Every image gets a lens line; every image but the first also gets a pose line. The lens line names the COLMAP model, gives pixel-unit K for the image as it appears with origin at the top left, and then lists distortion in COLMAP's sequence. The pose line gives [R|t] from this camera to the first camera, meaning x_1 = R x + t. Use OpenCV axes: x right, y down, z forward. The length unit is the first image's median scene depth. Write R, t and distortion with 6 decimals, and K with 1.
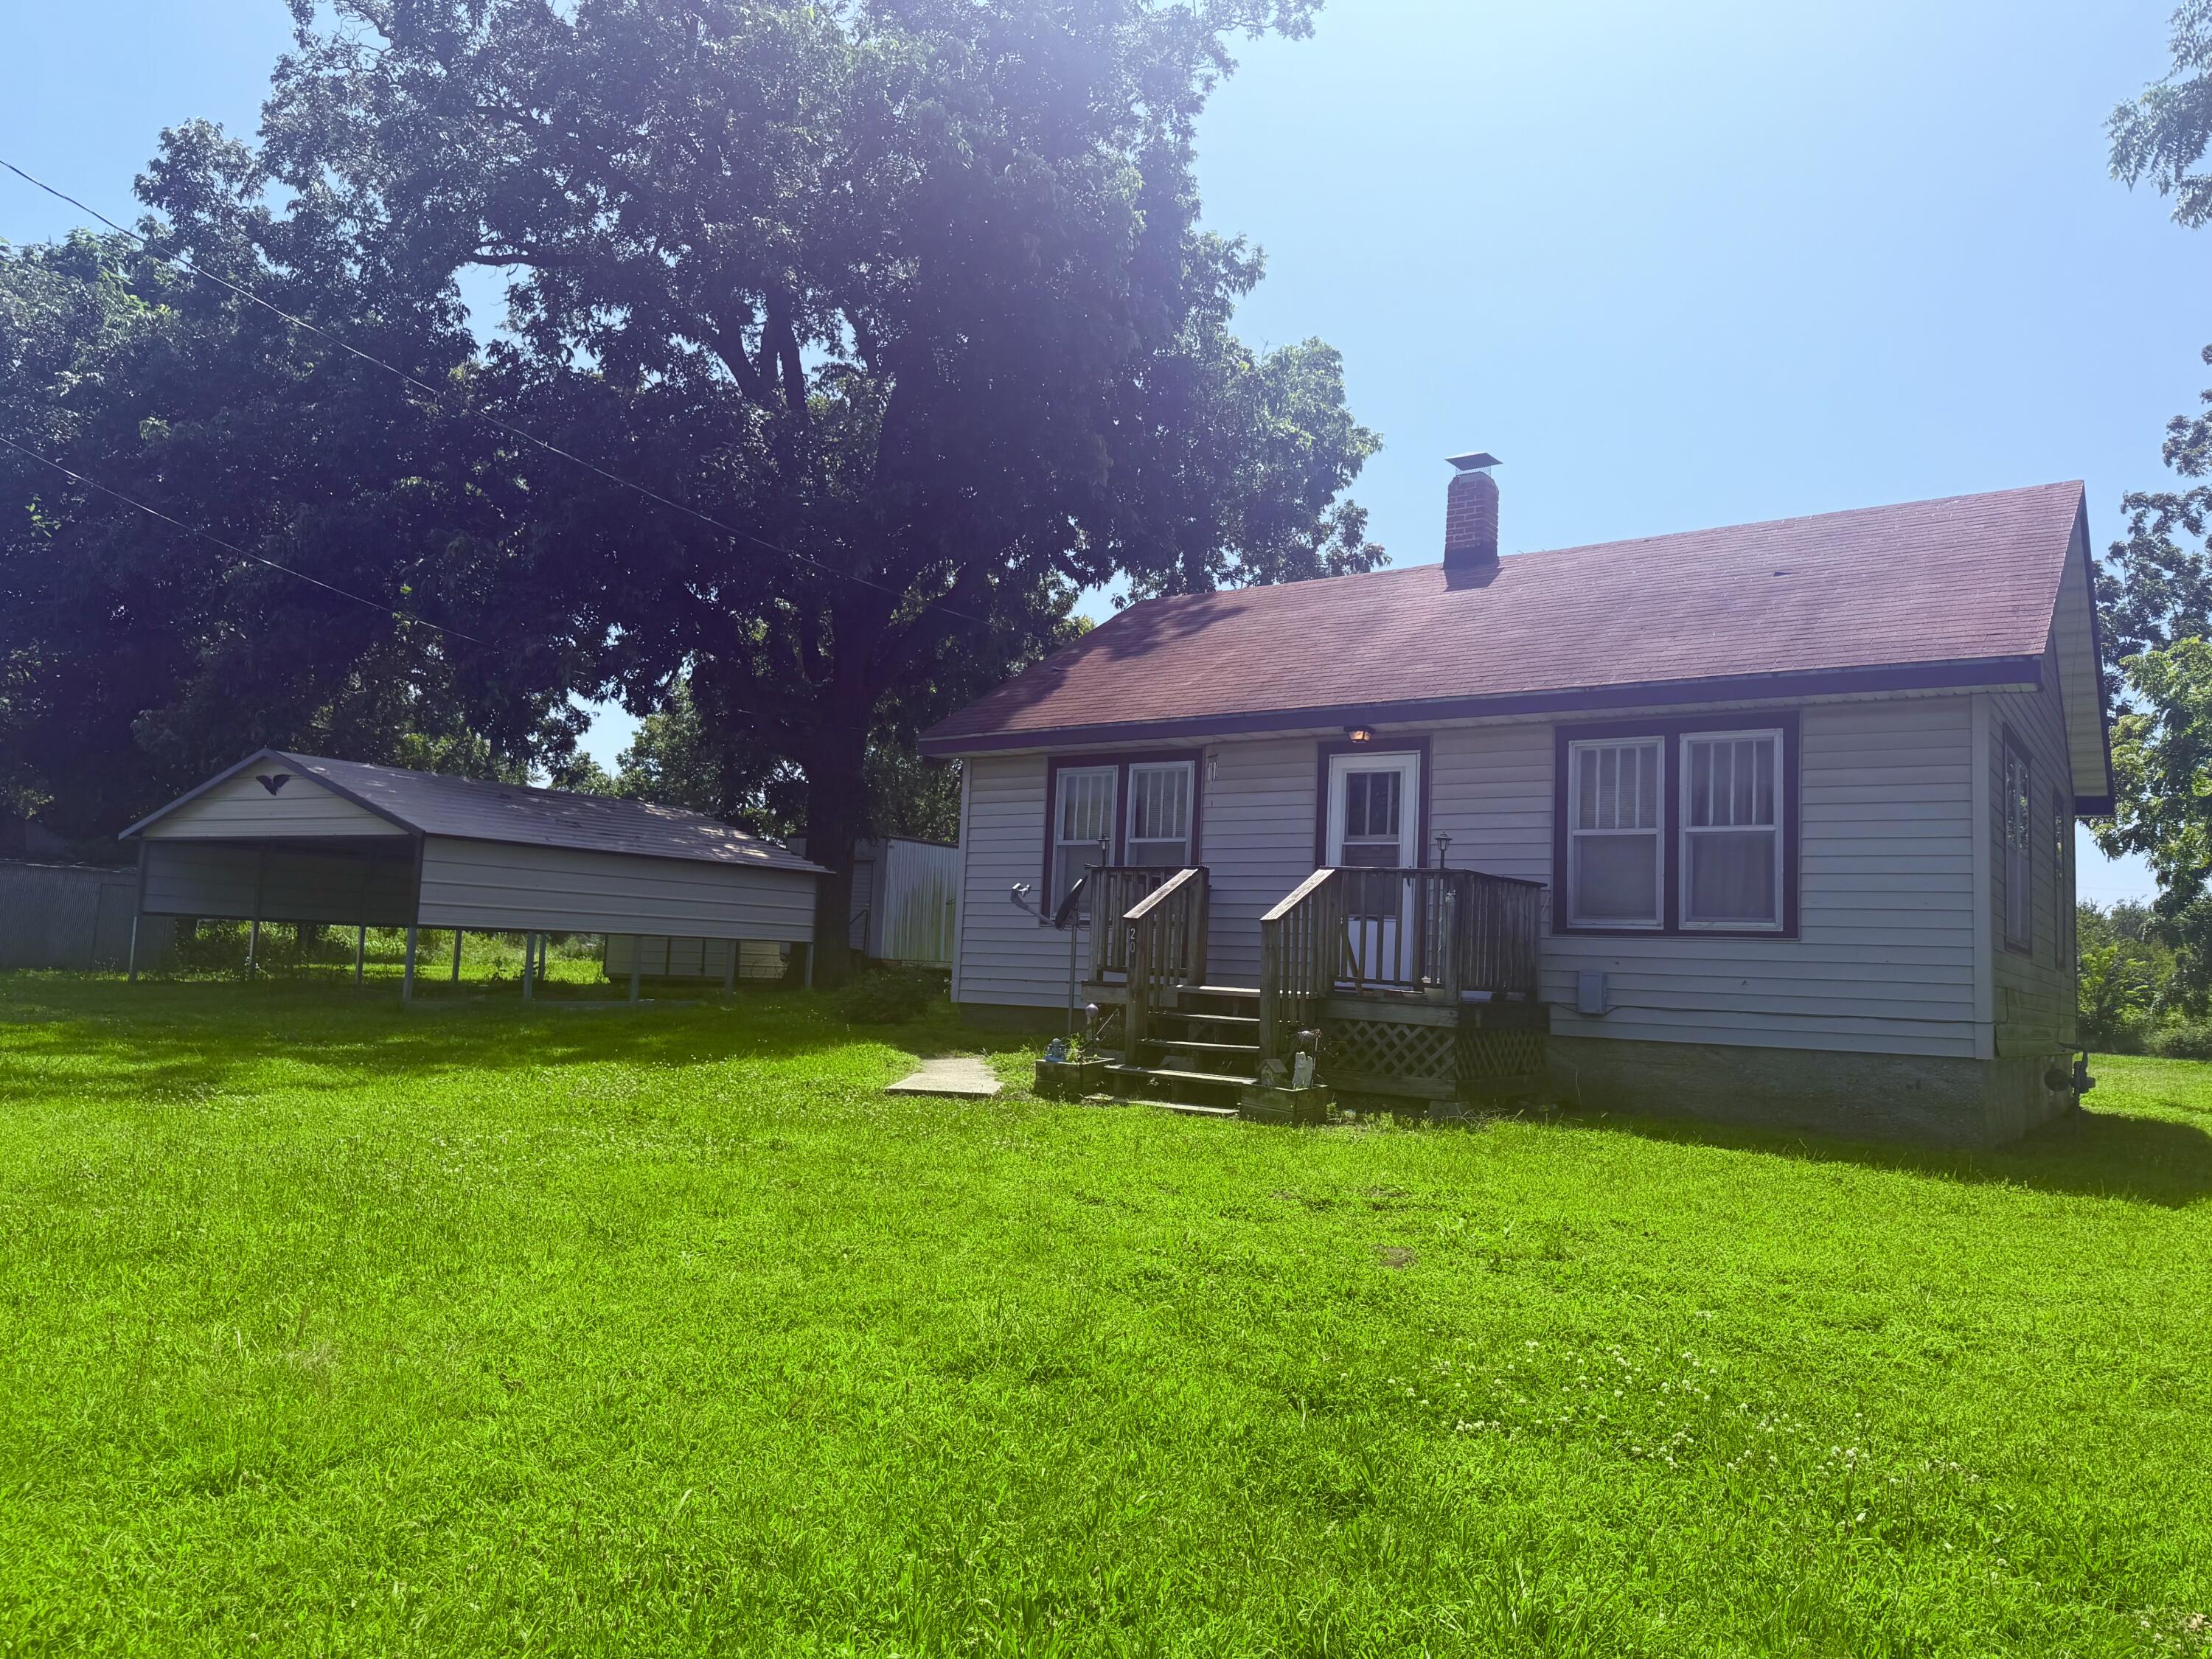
lens RADIAL K [[1602.4, 0, 1106.0], [0, 1602.4, 829.5], [0, 0, 1]] dist [0.171972, -0.401805]
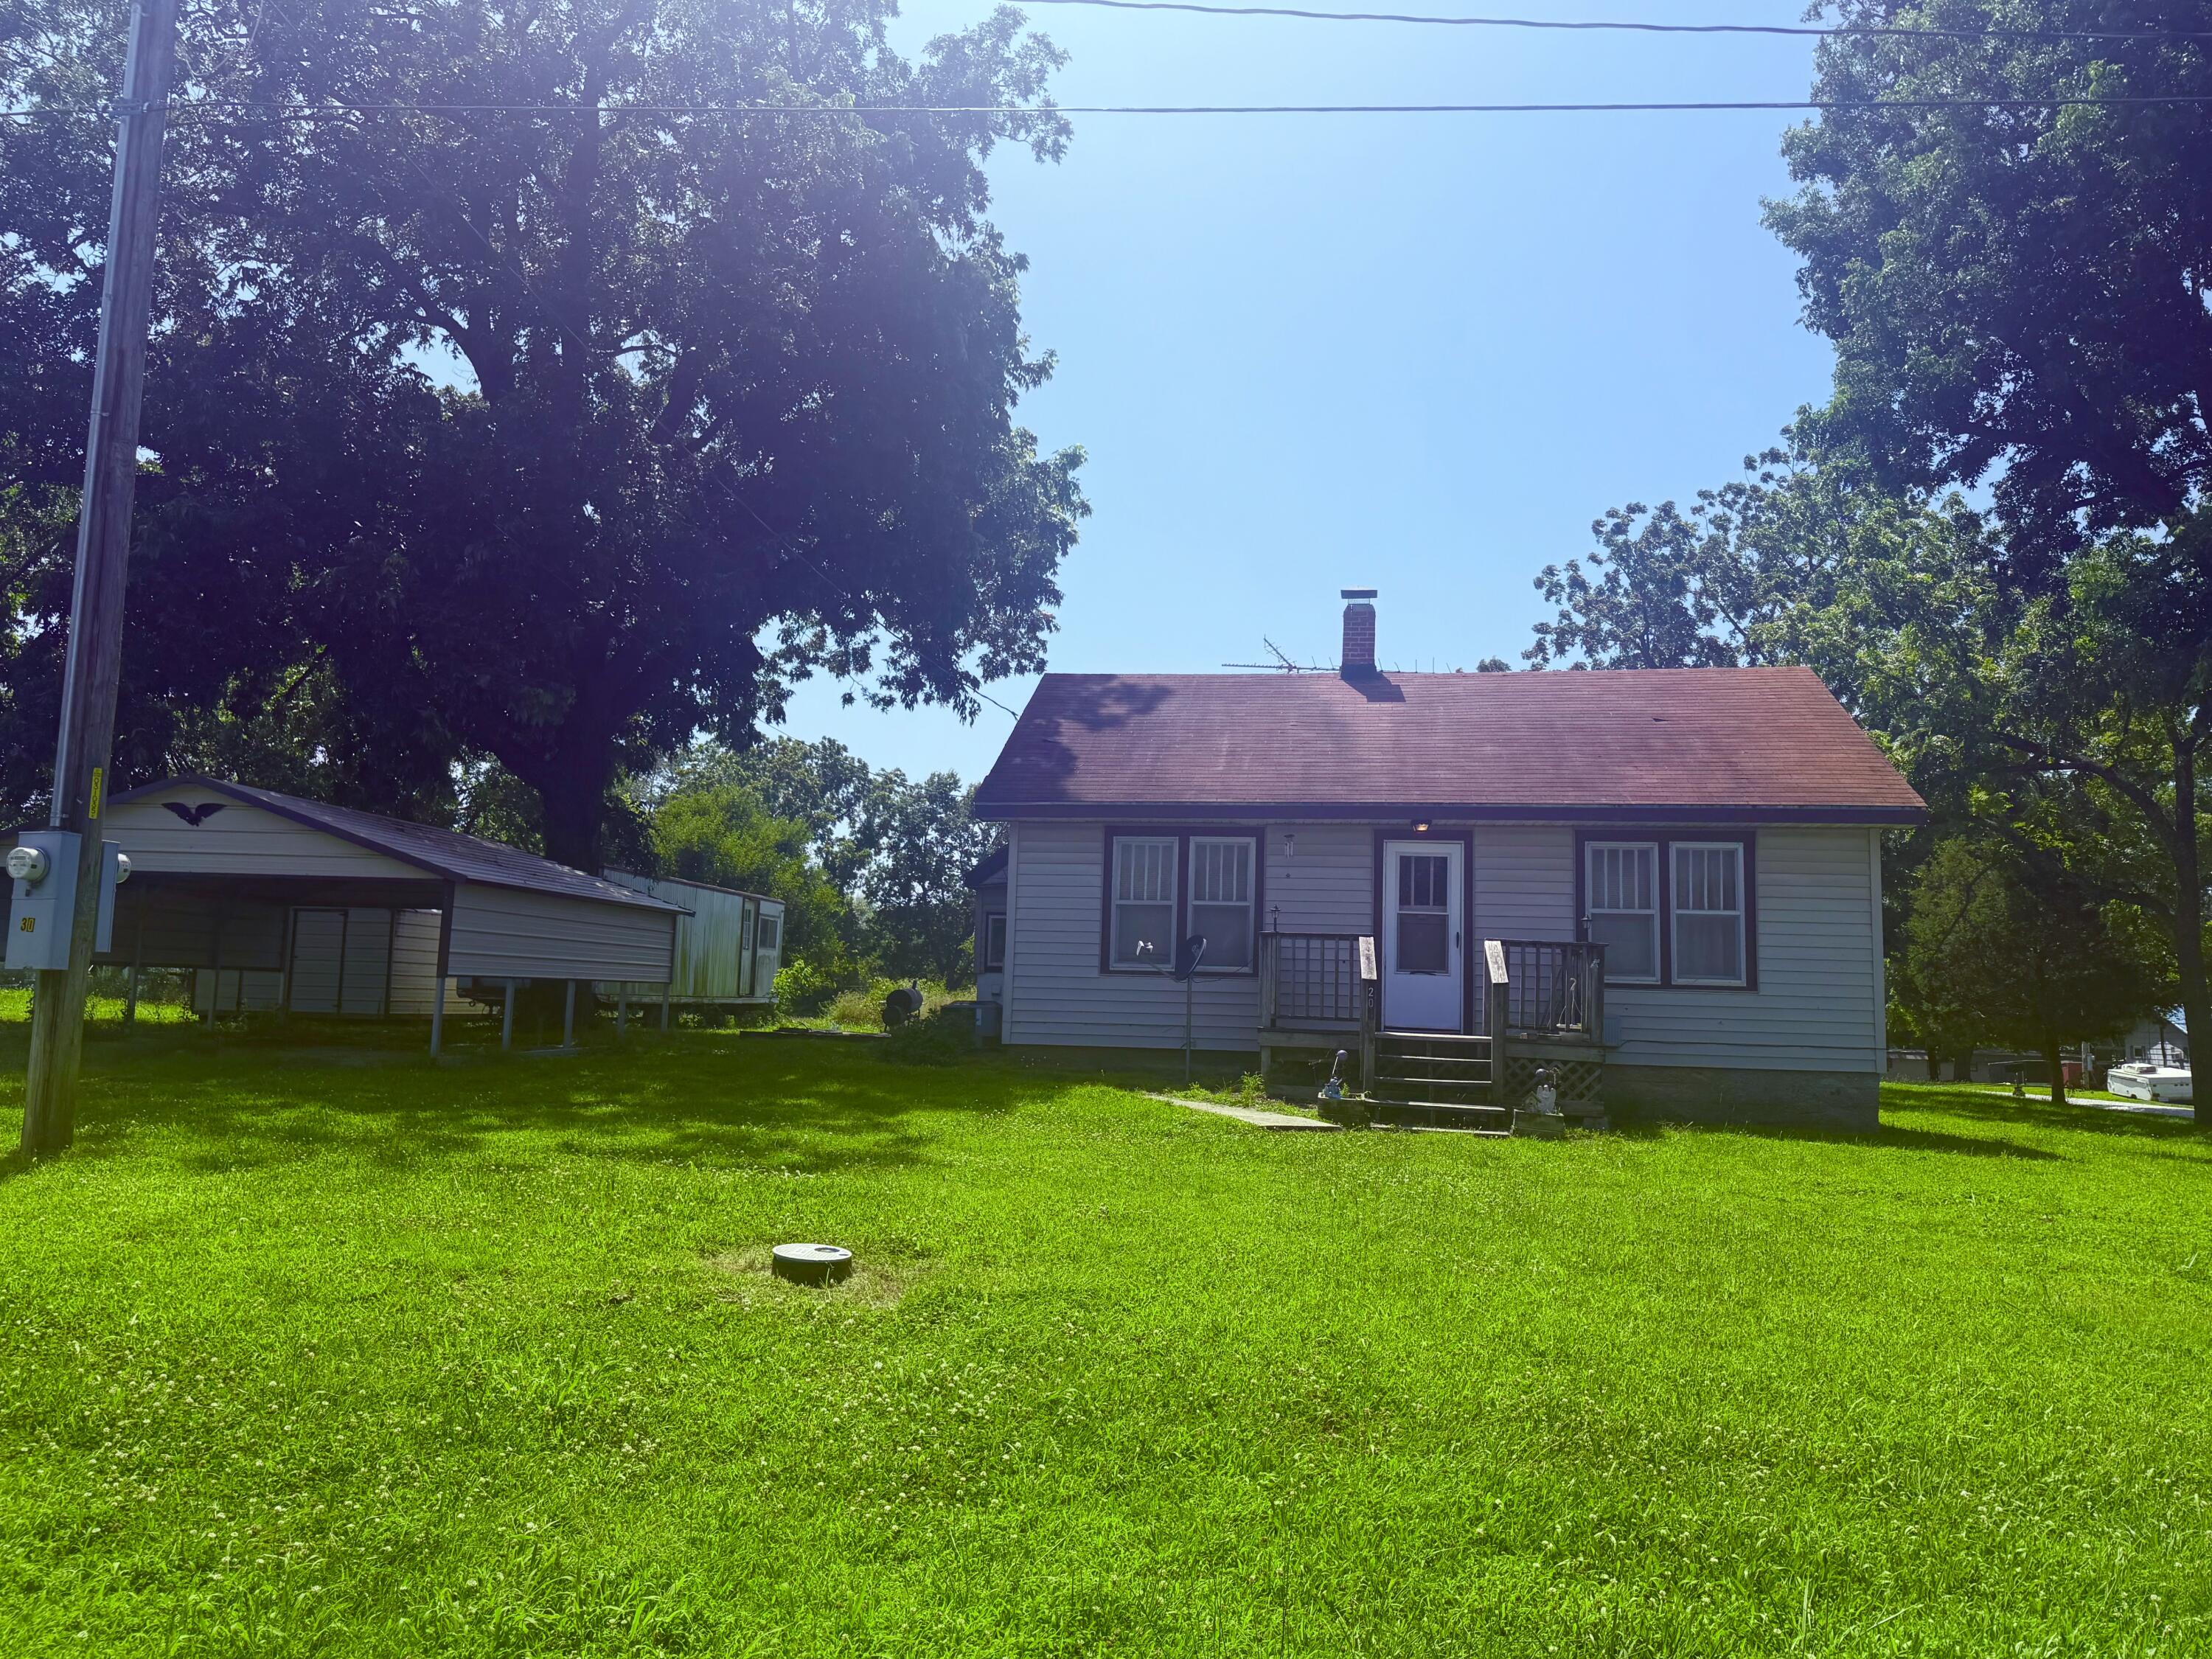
lens RADIAL K [[1602.4, 0, 1106.0], [0, 1602.4, 829.5], [0, 0, 1]] dist [0.171972, -0.401805]
pose [[0.893241, 0.034476, 0.448255, -0.669107], [-0.032675, 0.999397, -0.011754, -0.036126], [-0.448390, -0.004148, 0.893829, -0.016913]]
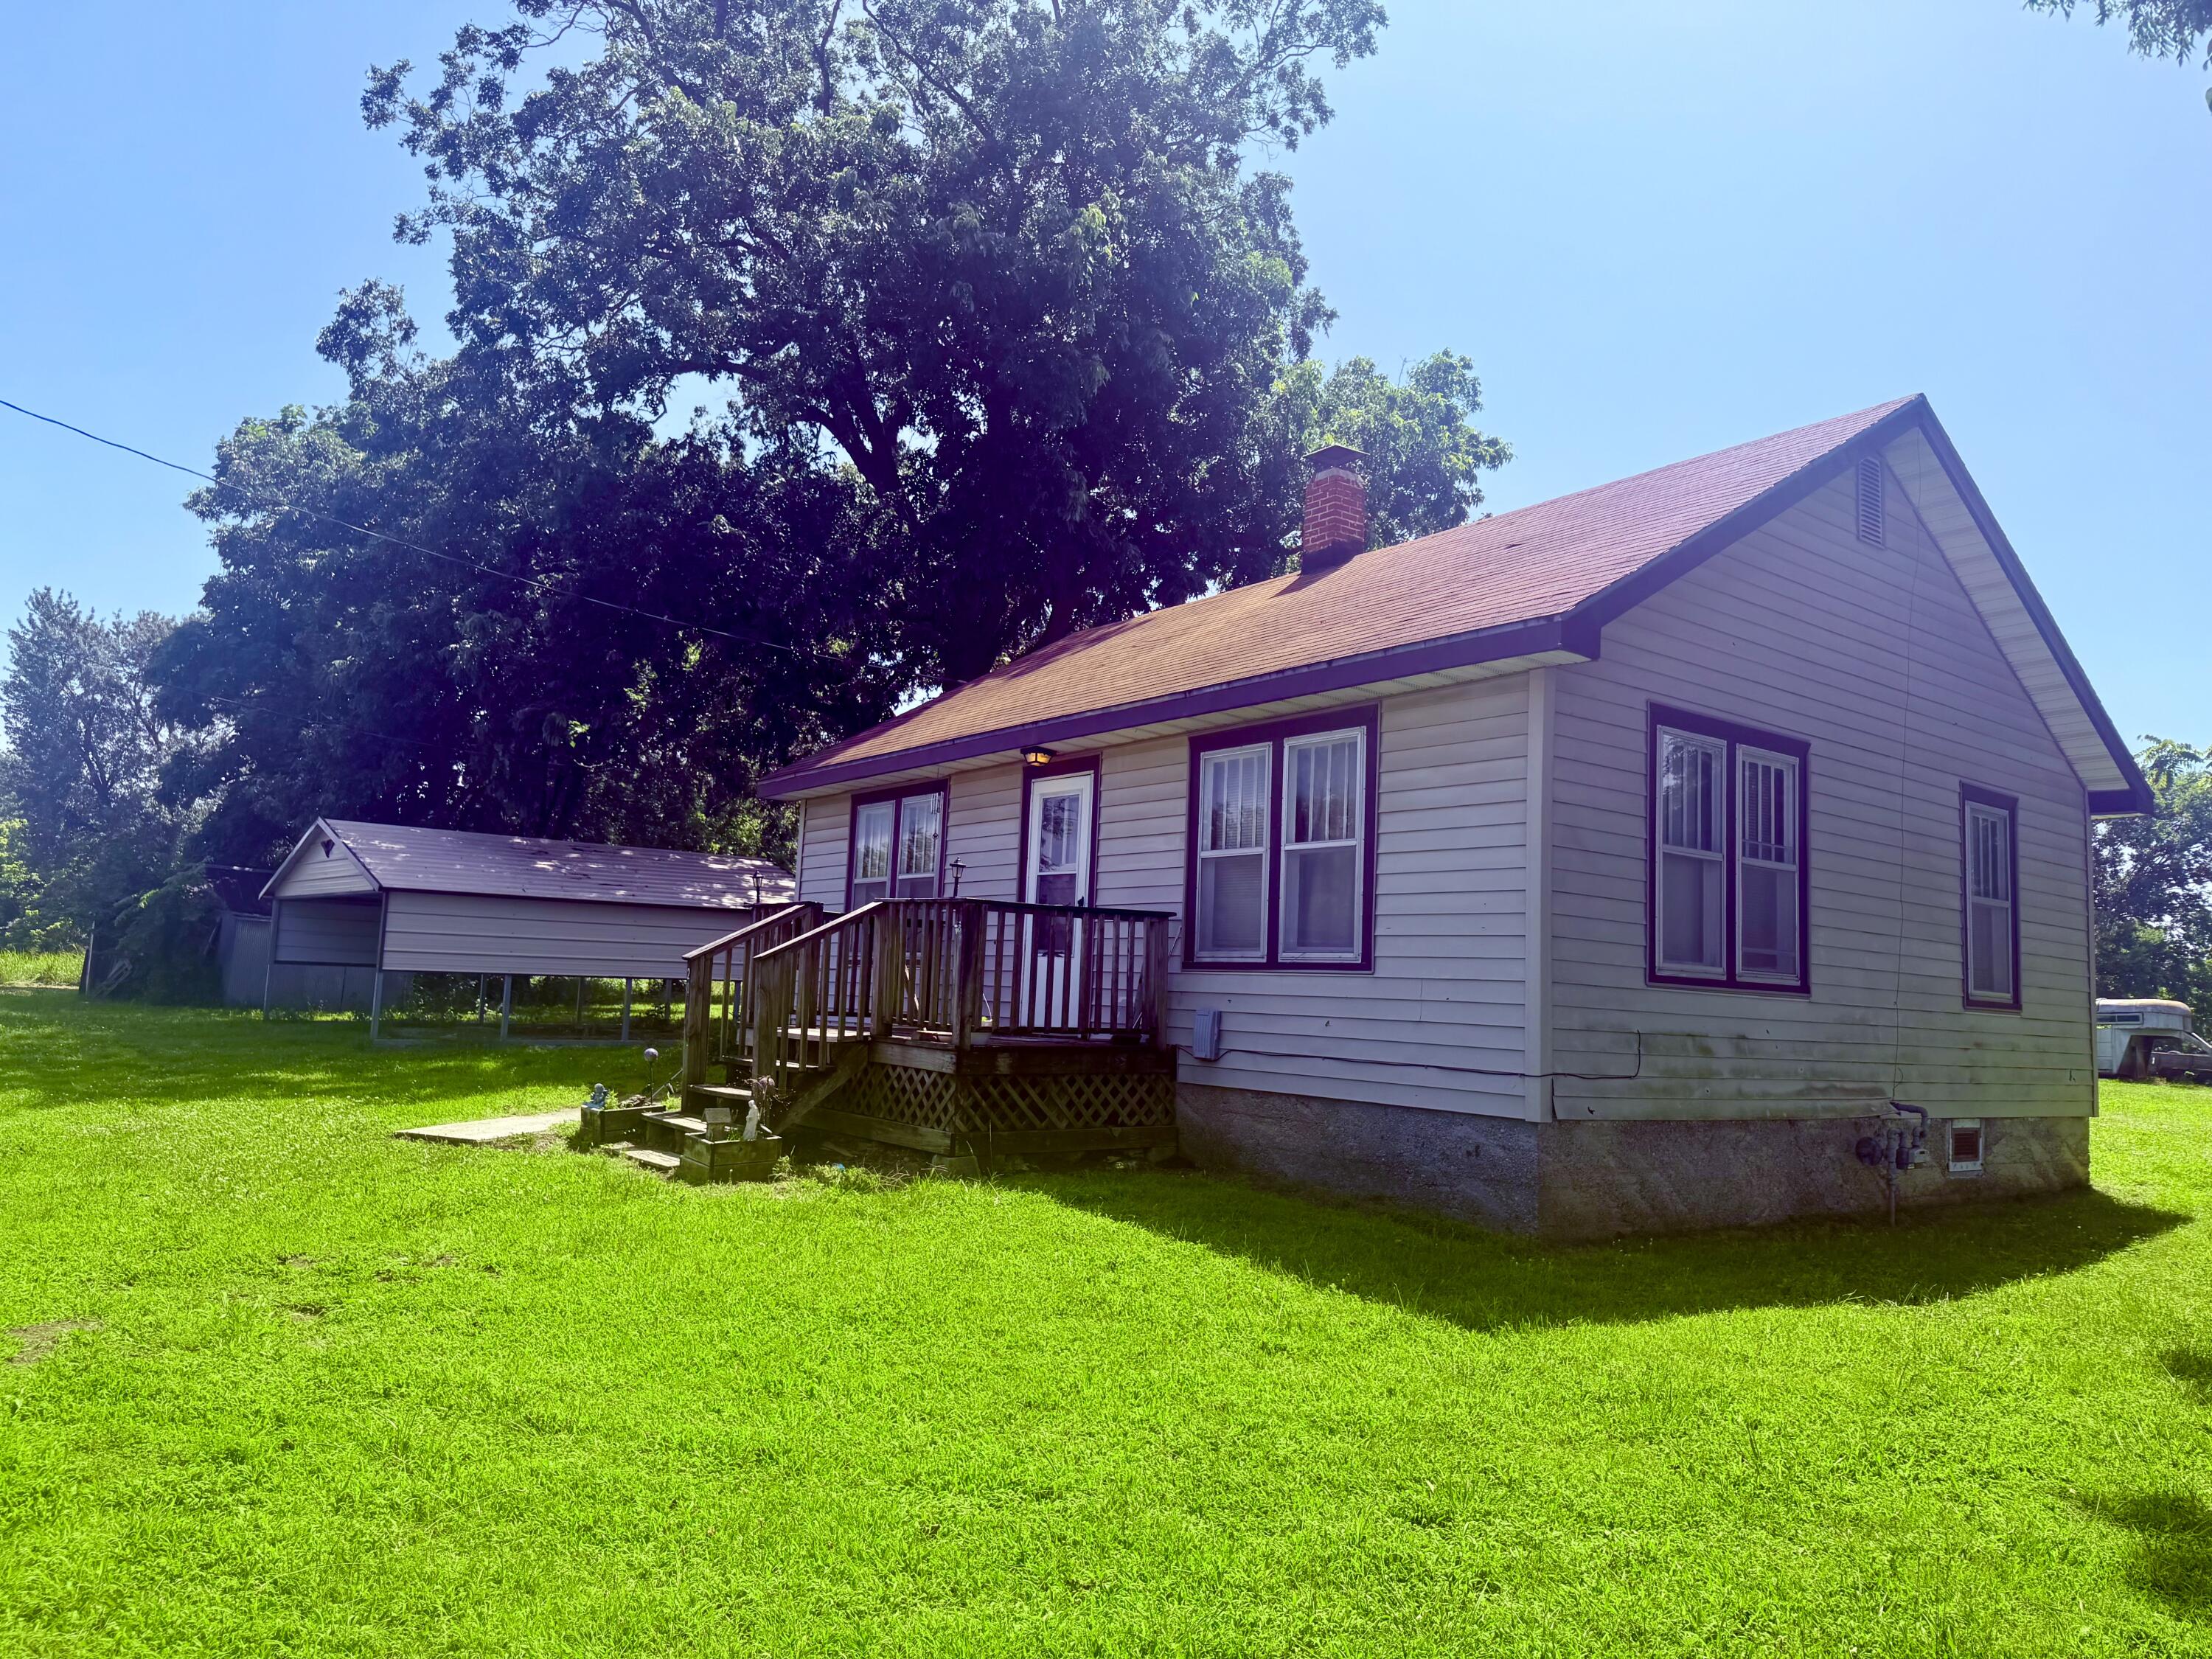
lens RADIAL K [[1521.5, 0, 1106.0], [0, 1521.5, 829.5], [0, 0, 1]] dist [0.088010, -0.125752]
pose [[0.952722, -0.034978, -0.301823, 0.490935], [0.025576, 0.999058, -0.035049, 0.016066], [0.302765, 0.025672, 0.952720, 0.183665]]
